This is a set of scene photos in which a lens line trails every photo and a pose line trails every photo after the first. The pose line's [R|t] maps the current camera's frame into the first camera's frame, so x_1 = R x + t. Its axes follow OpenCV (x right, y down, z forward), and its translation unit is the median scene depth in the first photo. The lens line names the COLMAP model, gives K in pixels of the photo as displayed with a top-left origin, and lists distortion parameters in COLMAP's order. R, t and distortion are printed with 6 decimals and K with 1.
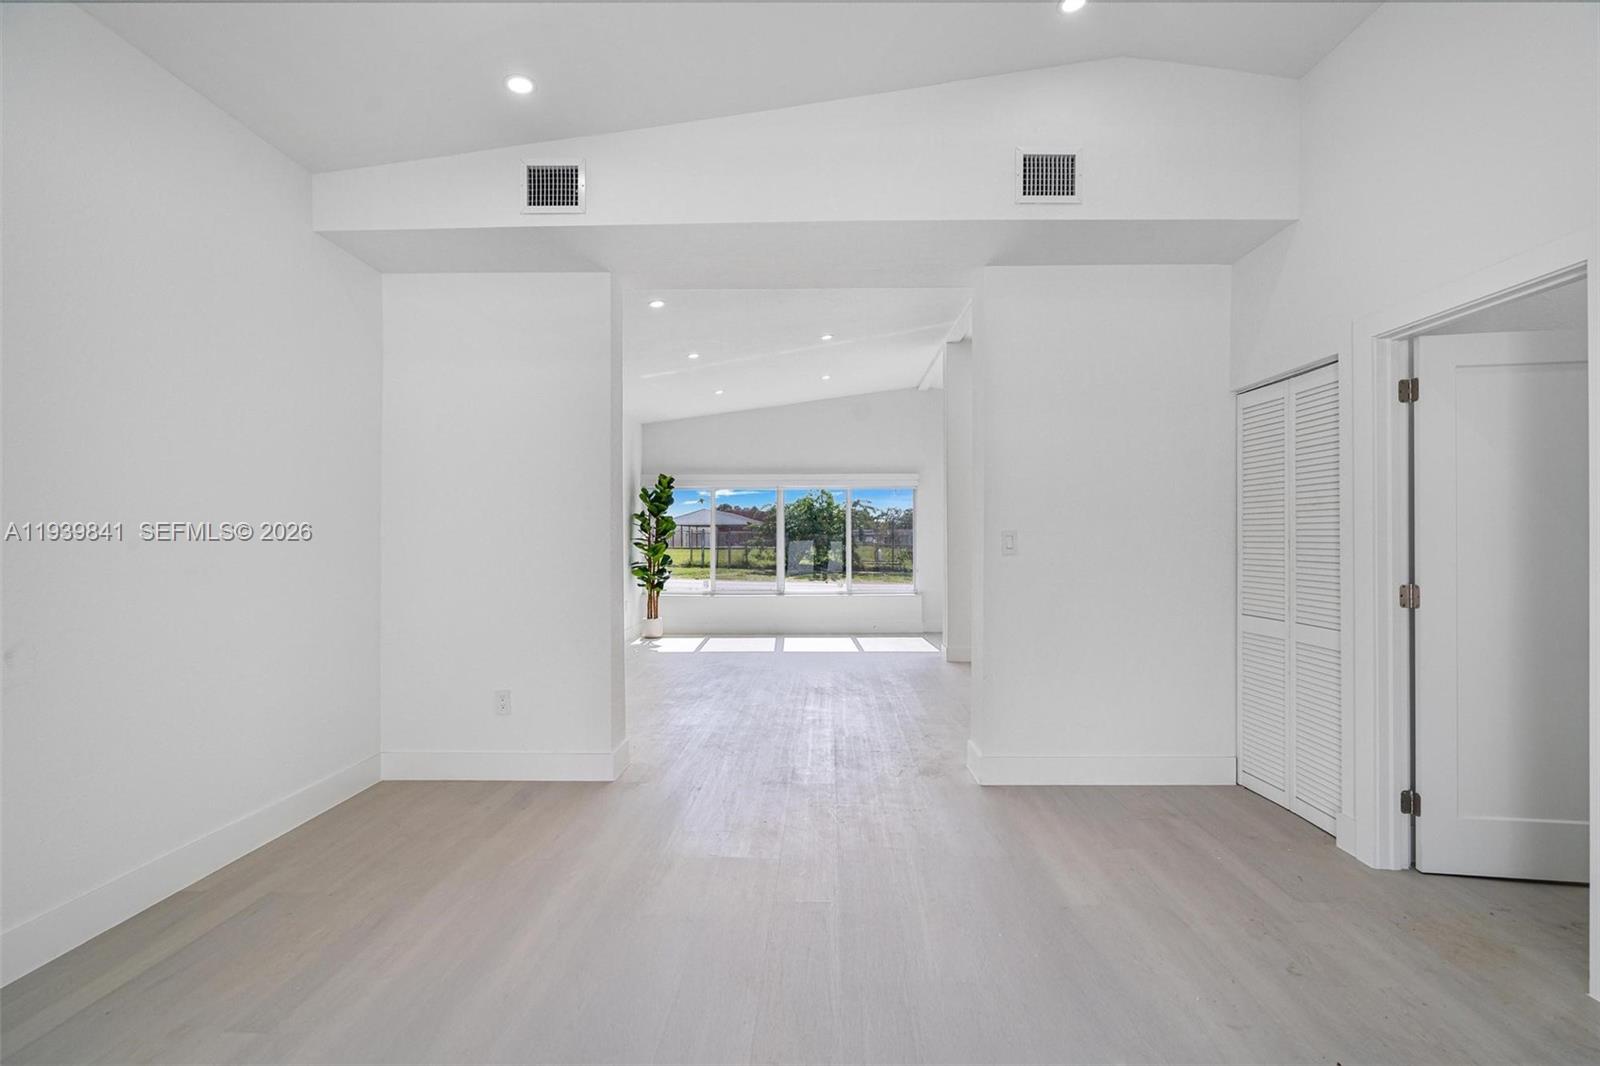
lens RADIAL K [[737.7, 0, 799.6], [0, 737.7, 542.5], [0, 0, 1]] dist [-0.001407, 0.000214]
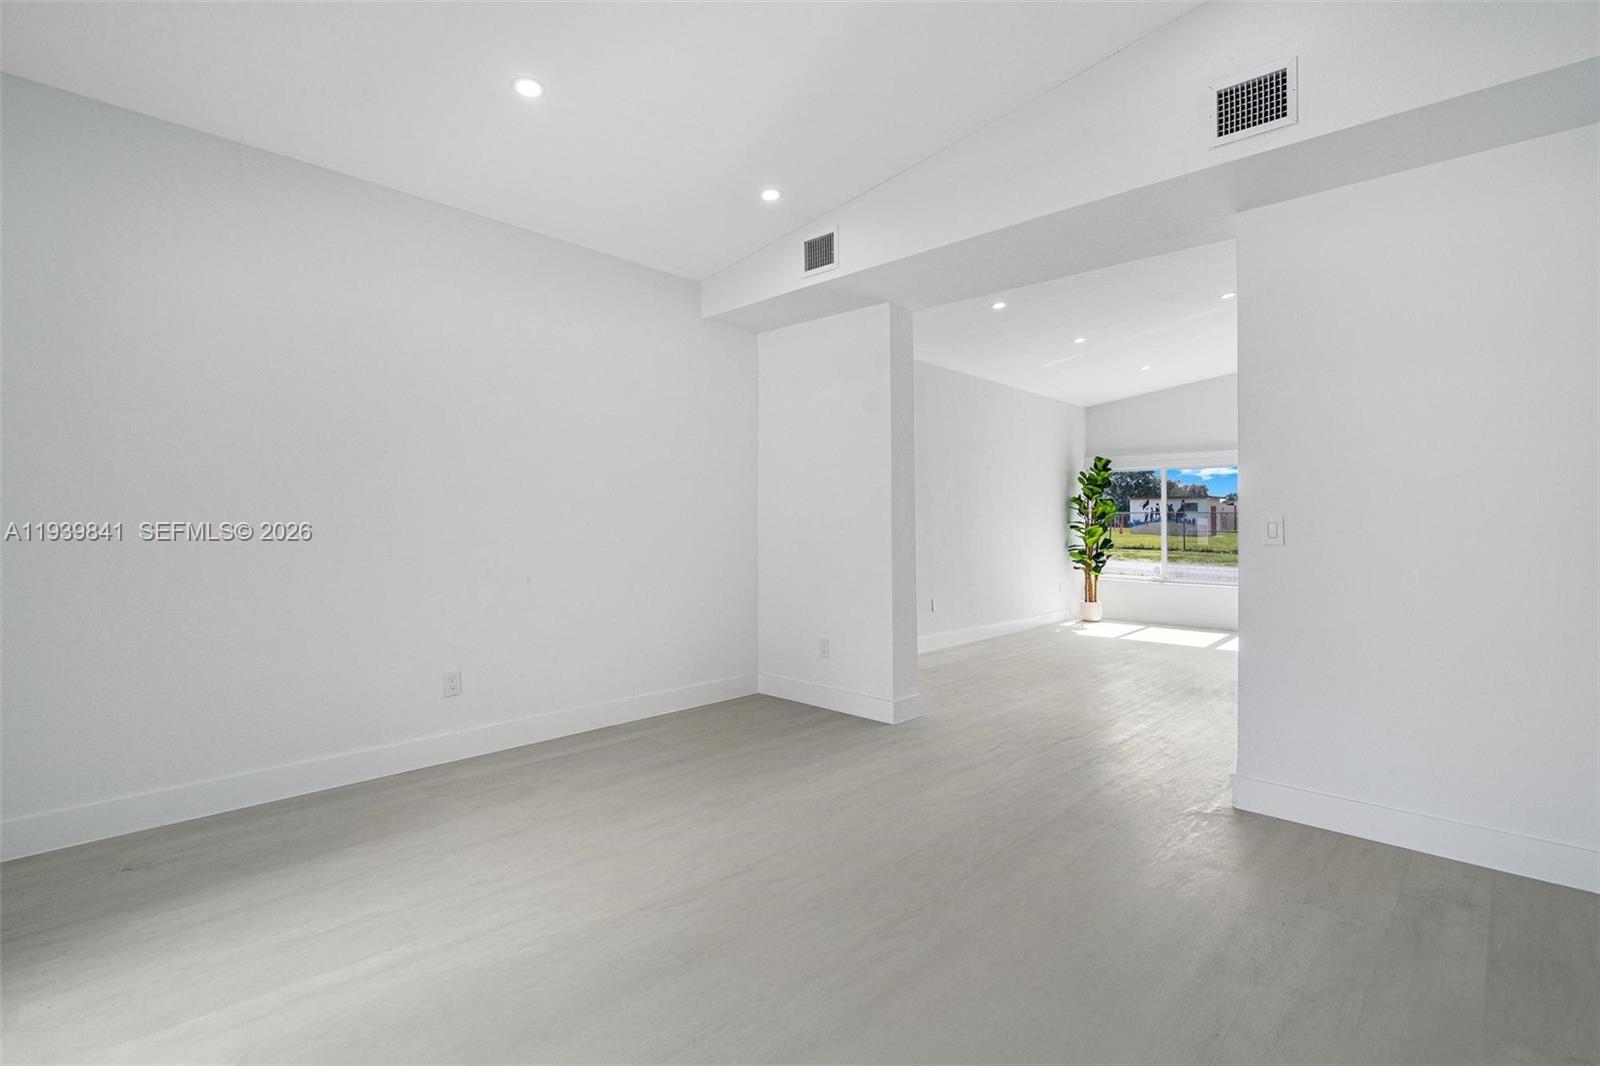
lens RADIAL K [[737.7, 0, 809.7], [0, 737.7, 520.5], [0, 0, 1]] dist [-0.001407, 0.000214]
pose [[0.744004, 0.005088, -0.668155, 0.187937], [-0.008498, 0.999962, -0.001848, -0.001793], [0.668121, 0.007053, 0.744020, 0.006358]]
